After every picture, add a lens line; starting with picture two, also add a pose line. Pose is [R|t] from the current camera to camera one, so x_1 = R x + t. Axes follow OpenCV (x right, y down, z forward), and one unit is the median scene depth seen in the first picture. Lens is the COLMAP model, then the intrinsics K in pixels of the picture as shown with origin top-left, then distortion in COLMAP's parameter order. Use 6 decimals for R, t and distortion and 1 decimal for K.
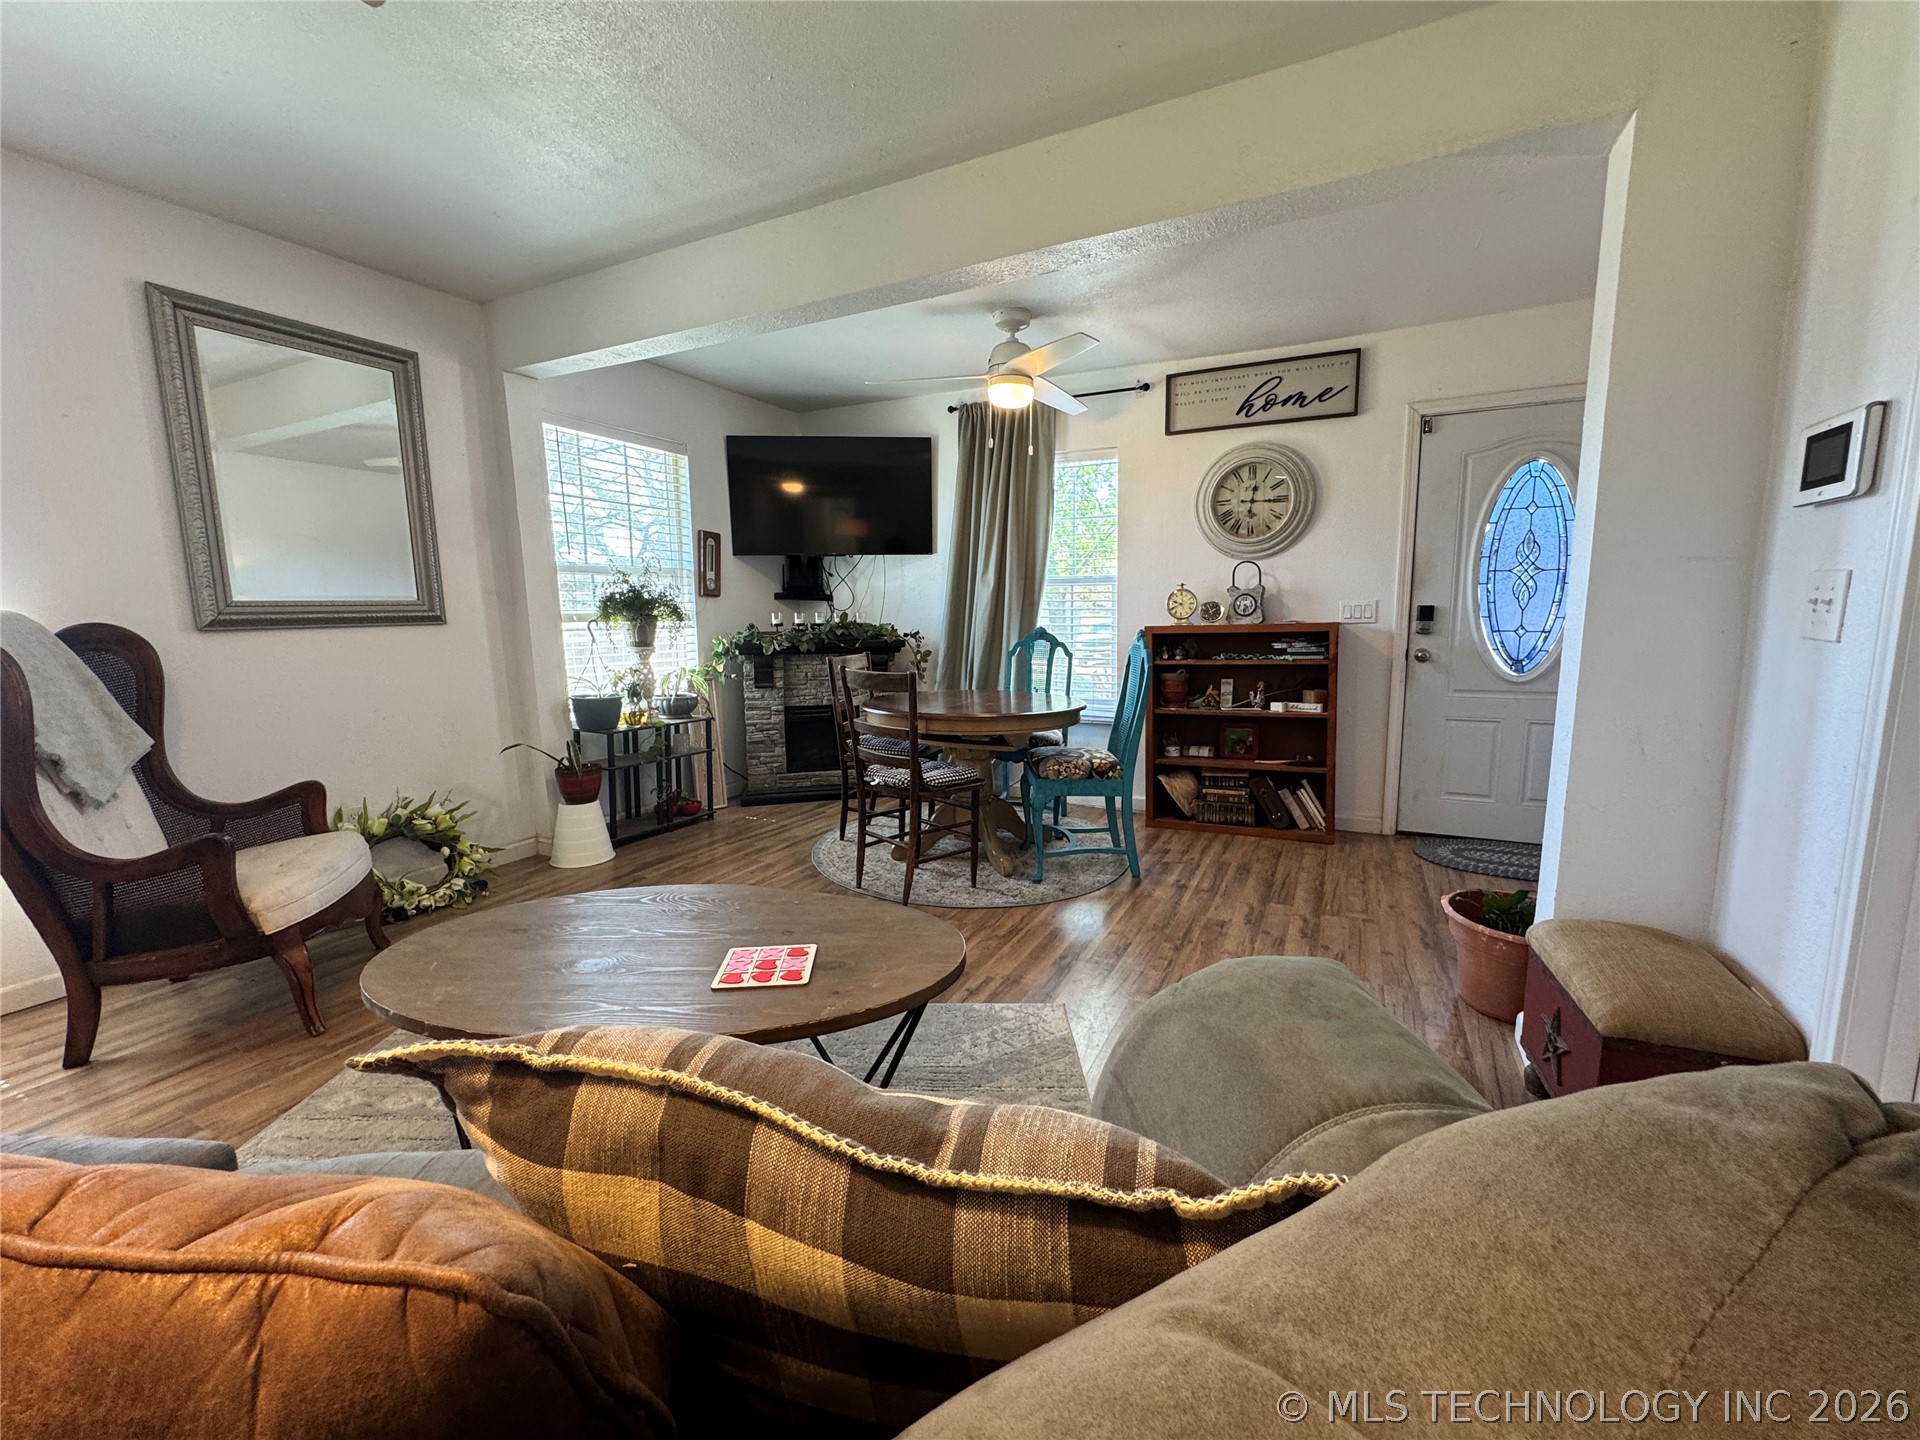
lens RADIAL K [[764.9, 0, 962.9], [0, 764.9, 711.3], [0, 0, 1]] dist [-0.001989, 0.000550]
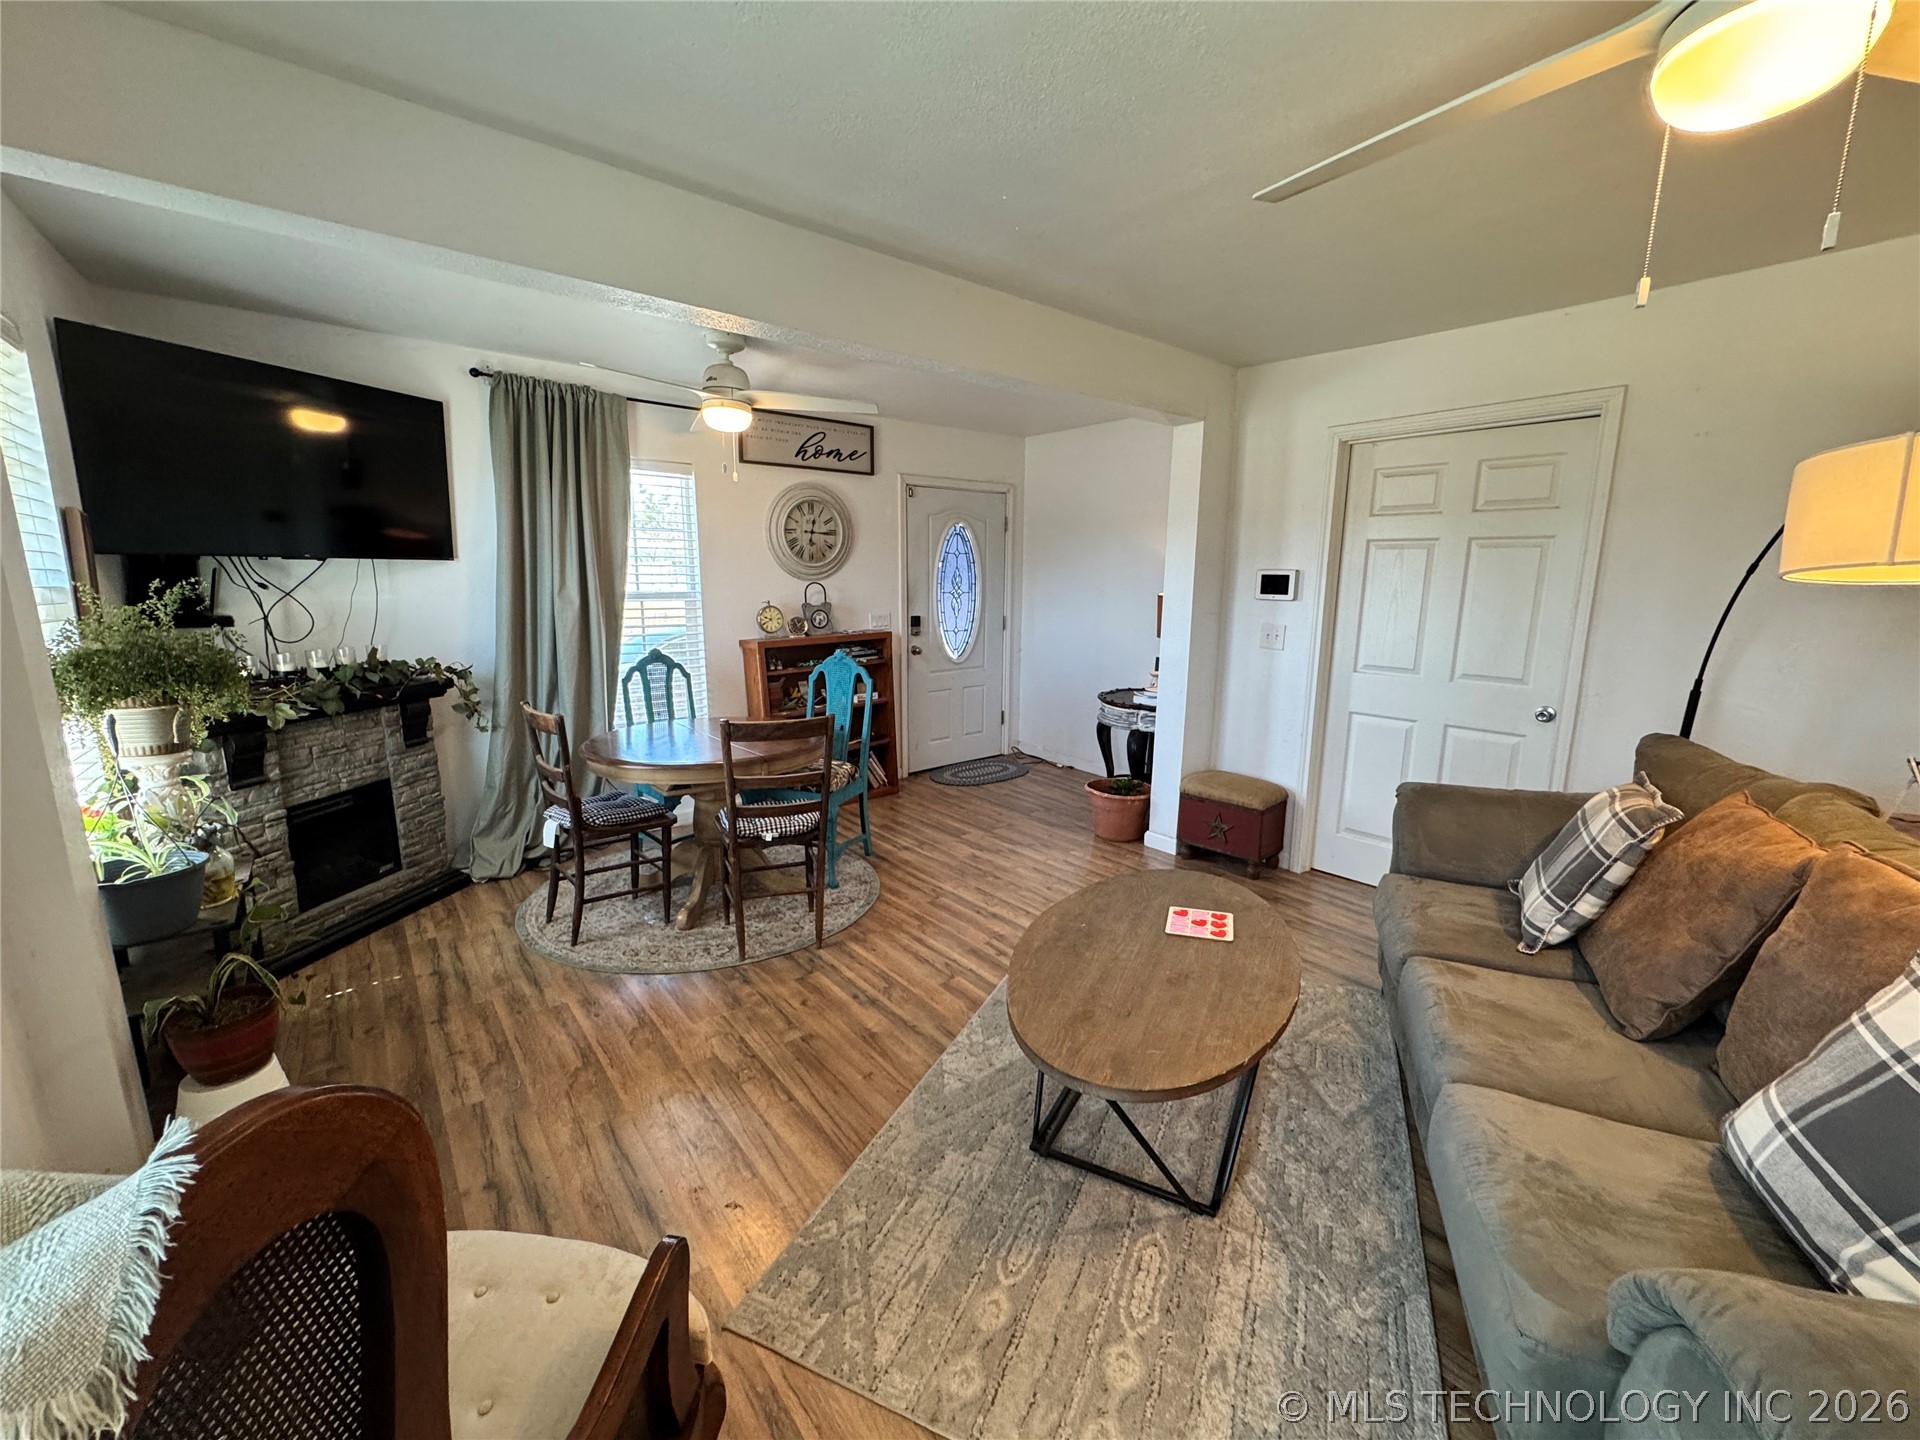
lens RADIAL K [[764.9, 0, 961.8], [0, 764.9, 713.0], [0, 0, 1]] dist [-0.001989, 0.000550]
pose [[0.408787, -0.153550, 0.899620, -0.662805], [0.113207, 0.986663, 0.116966, -0.111097], [-0.905581, 0.054029, 0.420718, 0.304990]]
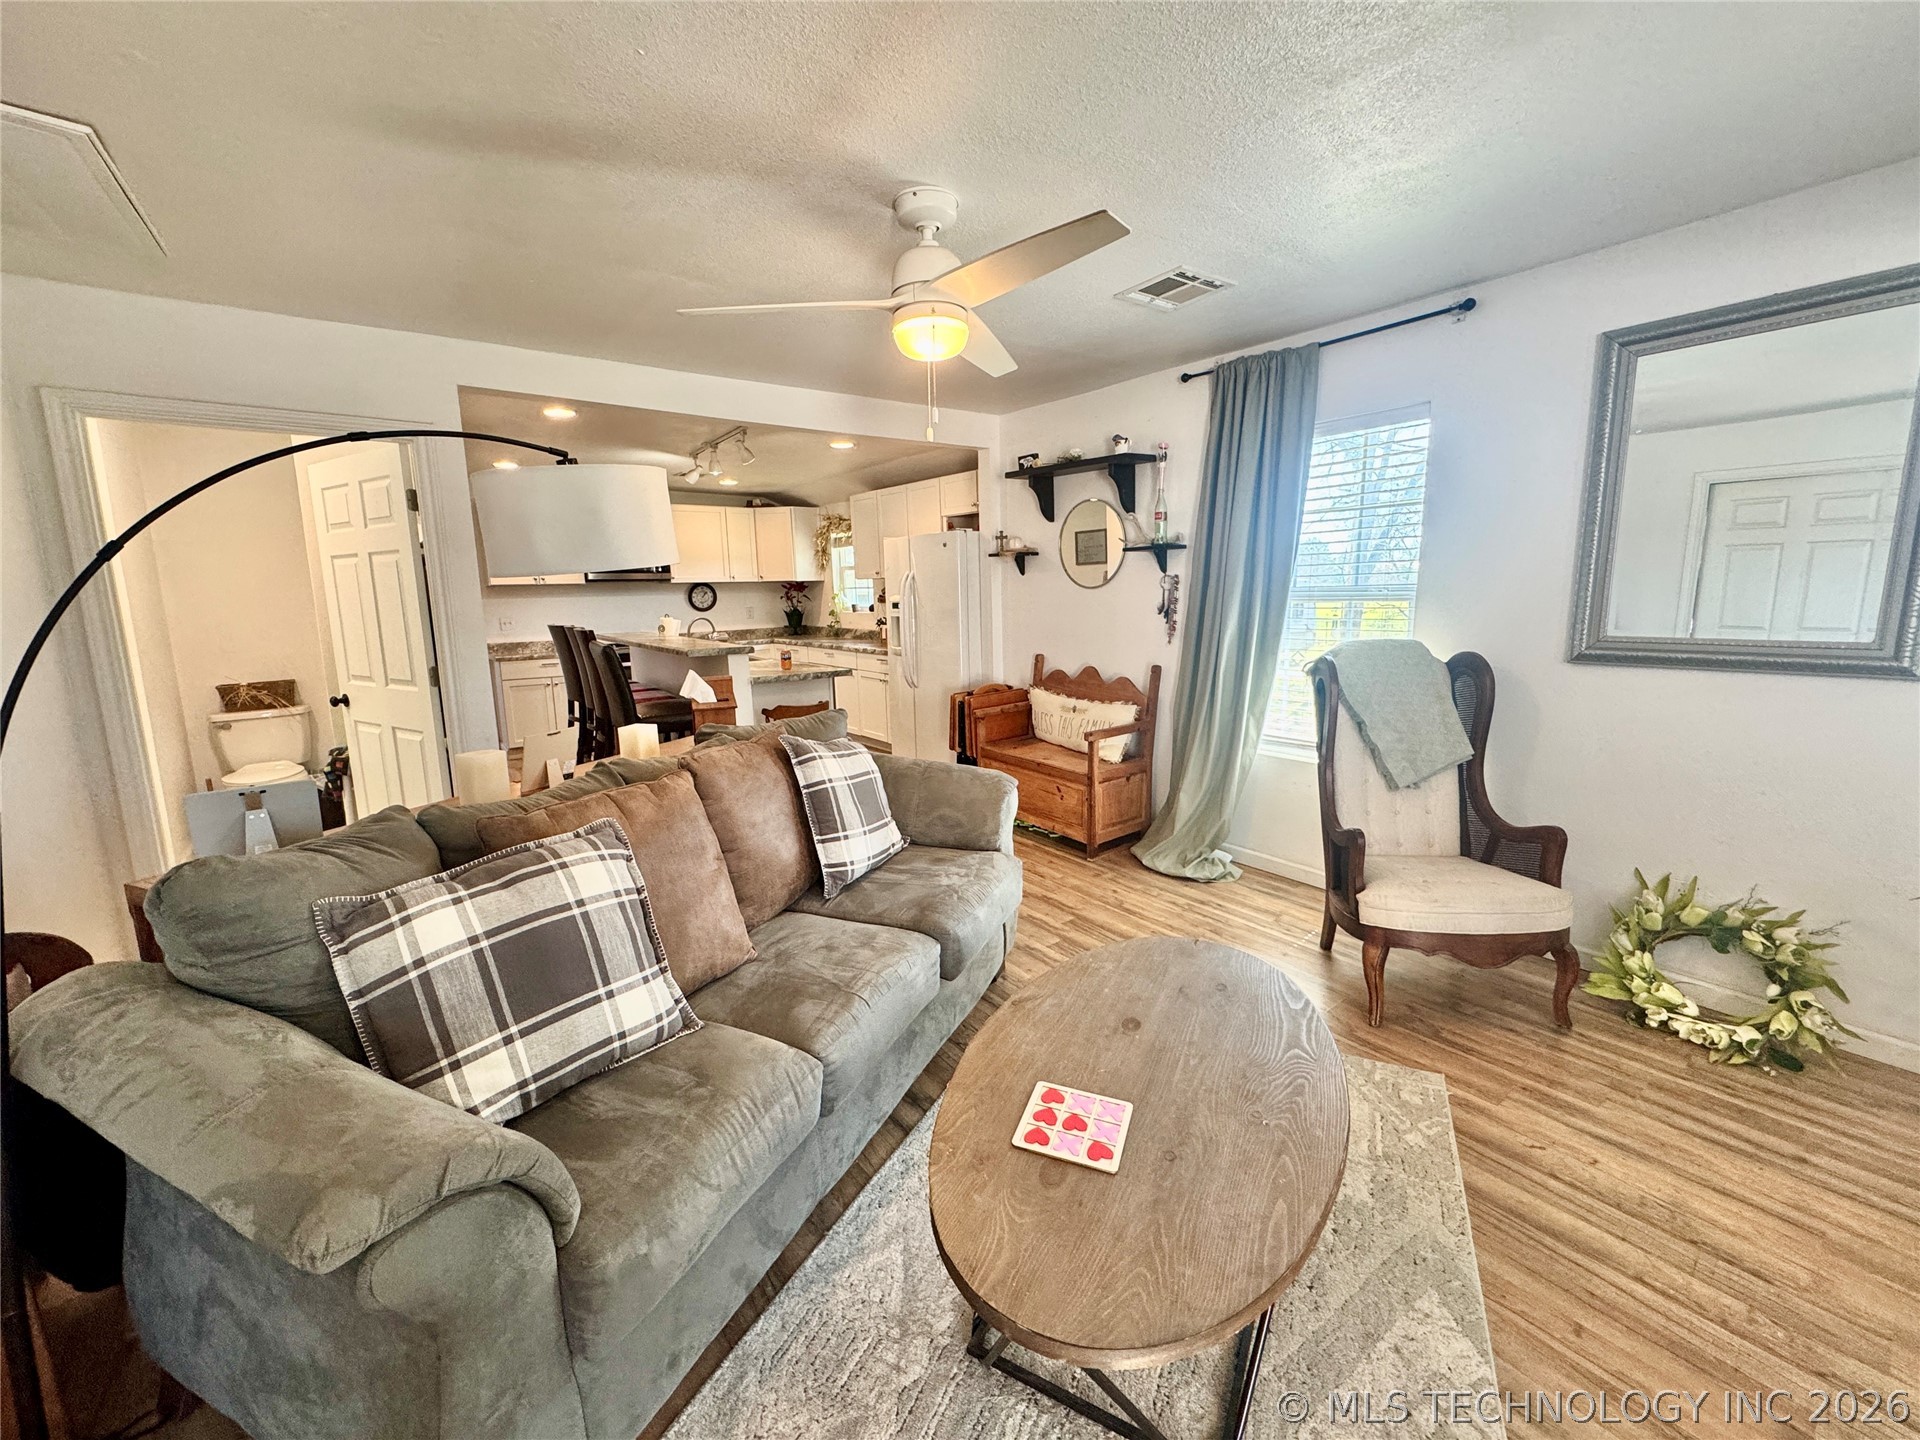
lens RADIAL K [[764.9, 0, 962.4], [0, 764.9, 712.0], [0, 0, 1]] dist [-0.001989, 0.000550]
pose [[-0.432259, 0.159524, -0.887527, 0.201978], [-0.102076, 0.969246, 0.223927, -0.125079], [0.895954, 0.187390, -0.402681, 0.452232]]
